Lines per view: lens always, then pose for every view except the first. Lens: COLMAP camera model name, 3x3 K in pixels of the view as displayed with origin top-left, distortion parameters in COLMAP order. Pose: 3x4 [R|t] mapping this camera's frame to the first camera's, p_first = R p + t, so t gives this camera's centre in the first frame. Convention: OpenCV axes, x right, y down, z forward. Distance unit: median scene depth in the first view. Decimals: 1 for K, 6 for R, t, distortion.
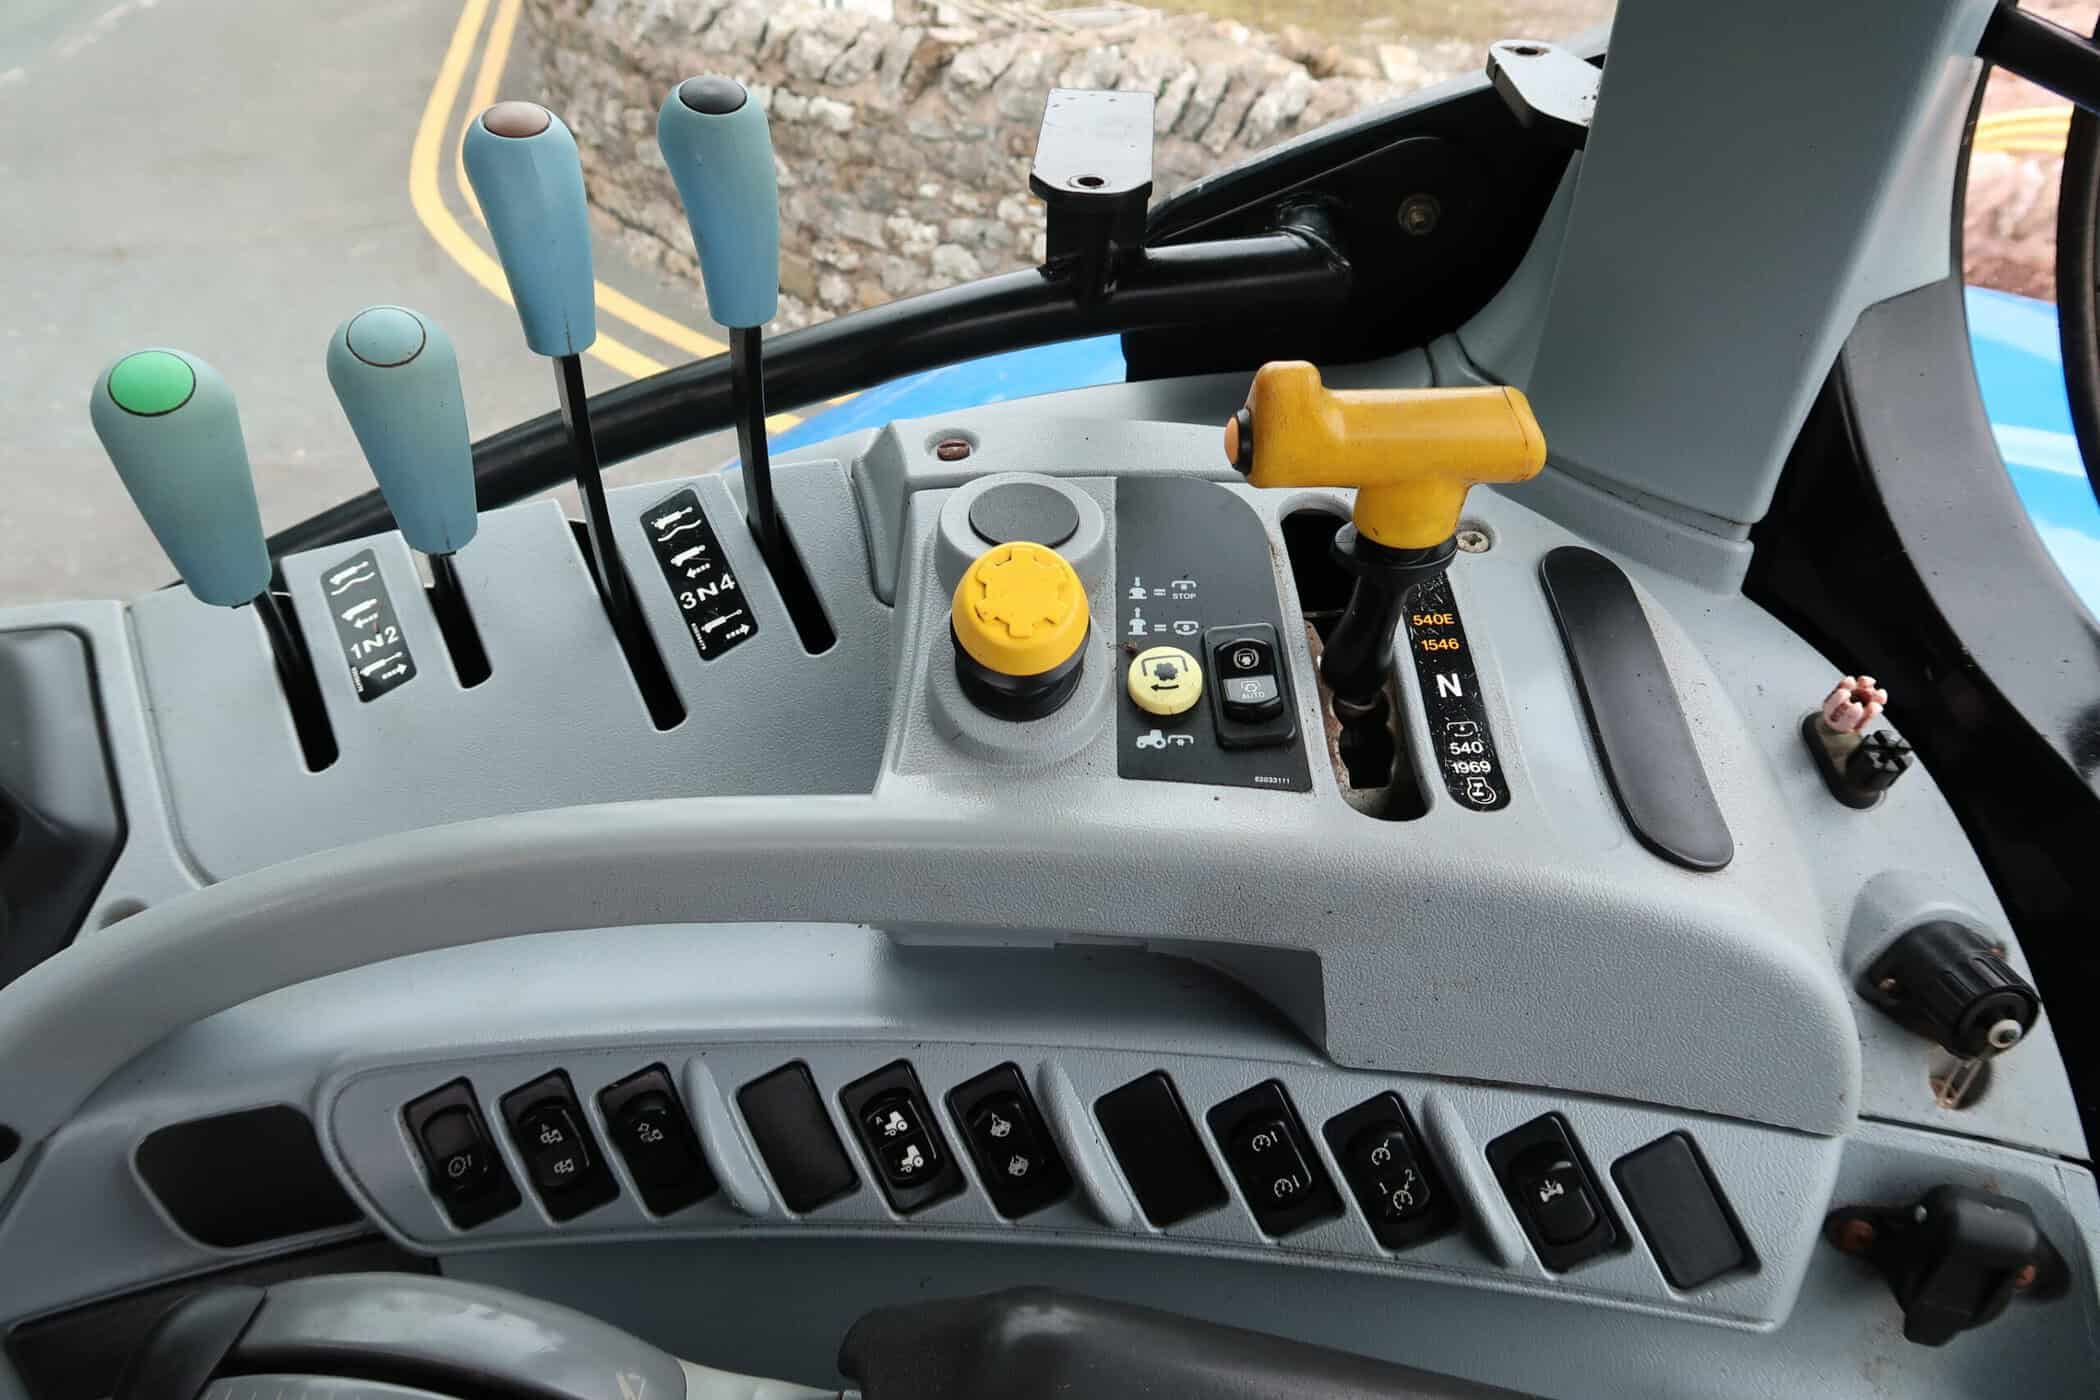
lens RADIAL K [[1442.8, 0, 1045.0], [0, 1442.8, 701.4], [0, 0, 1]] dist [-0.028135, 0.009779]
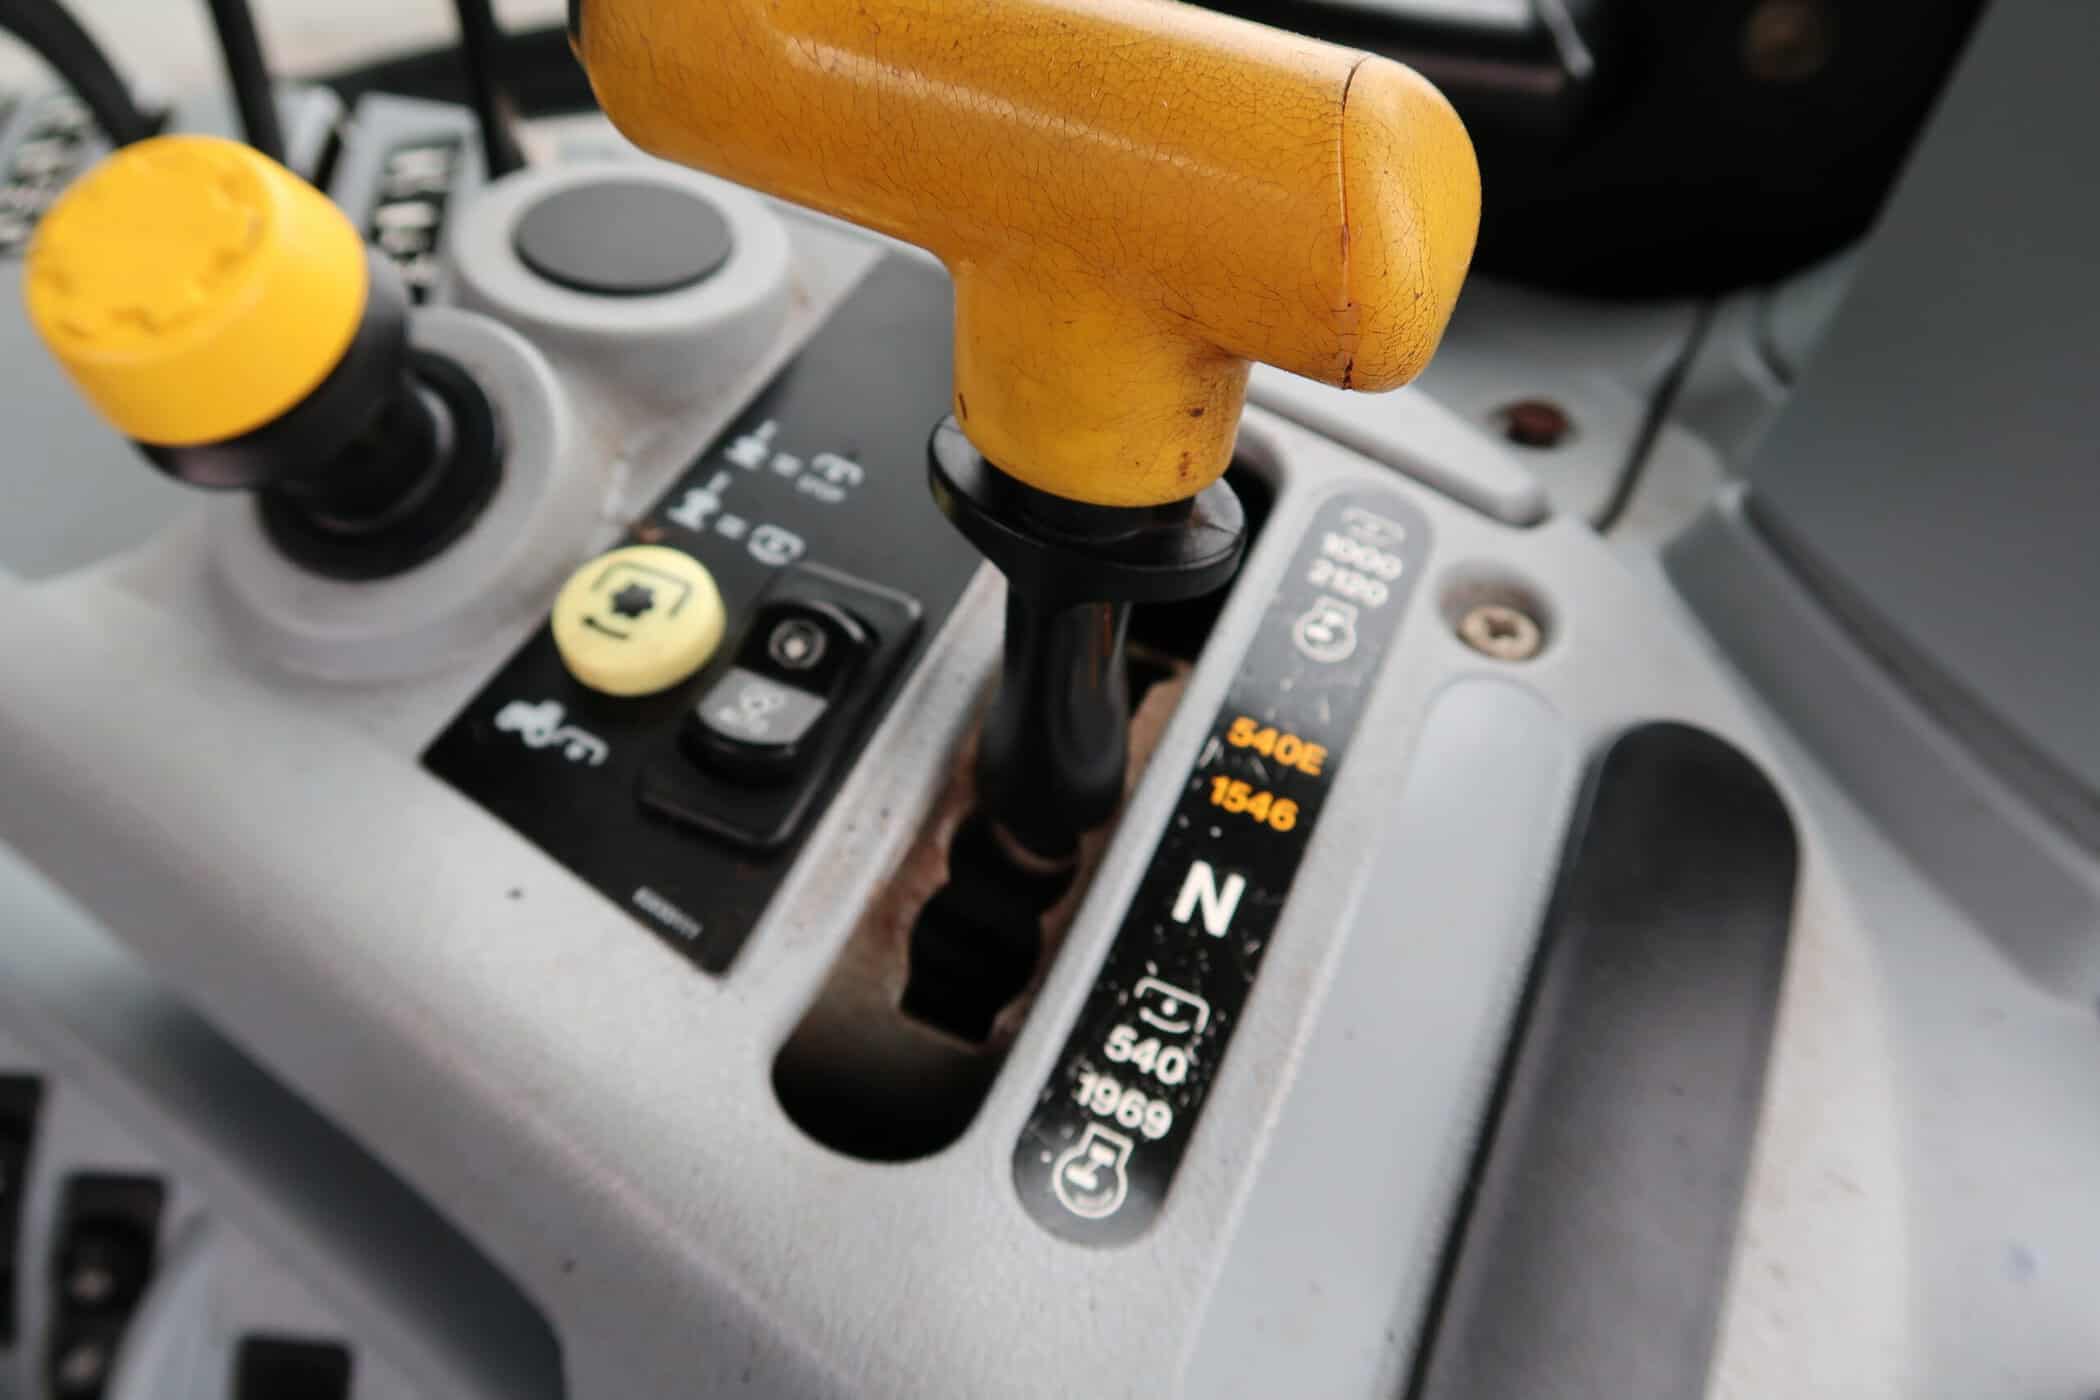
lens RADIAL K [[1442.8, 0, 1045.0], [0, 1442.8, 701.4], [0, 0, 1]] dist [-0.028135, 0.009779]
pose [[0.878187, 0.399182, -0.263518, 0.305002], [-0.395922, 0.915777, 0.067808, -0.068011], [0.268391, 0.044784, 0.962268, 0.546177]]
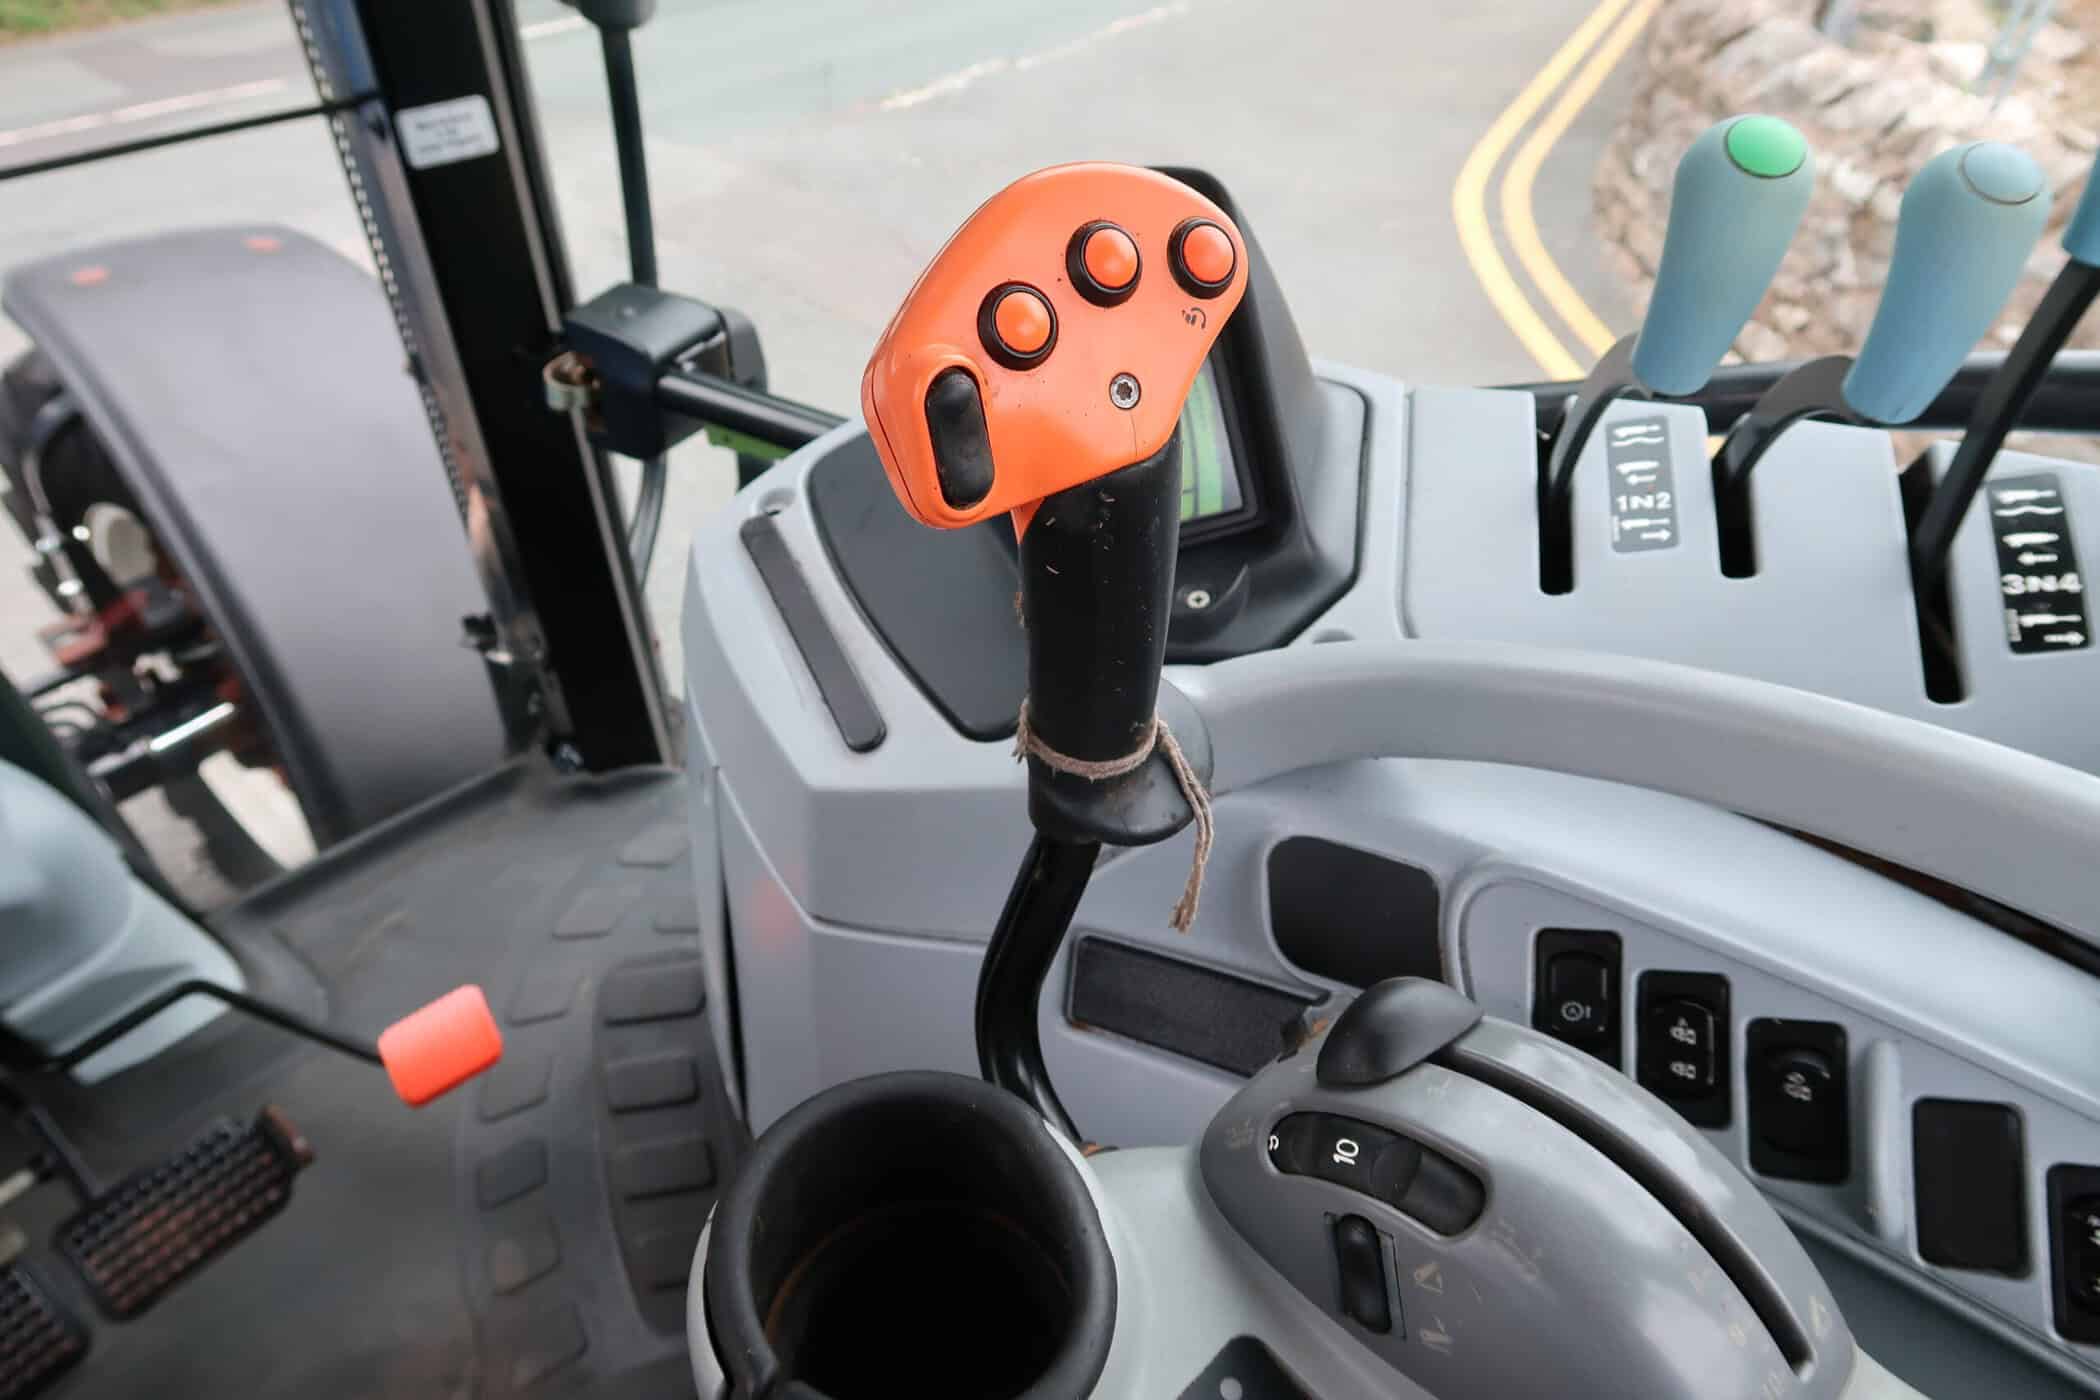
lens RADIAL K [[1443.4, 0, 1042.0], [0, 1443.4, 697.1], [0, 0, 1]] dist [-0.028770, 0.008673]
pose [[0.774348, 0.415035, -0.477630, -0.313323], [-0.428172, 0.899459, 0.087417, 0.203461], [0.465890, 0.136816, 0.874201, -0.038764]]
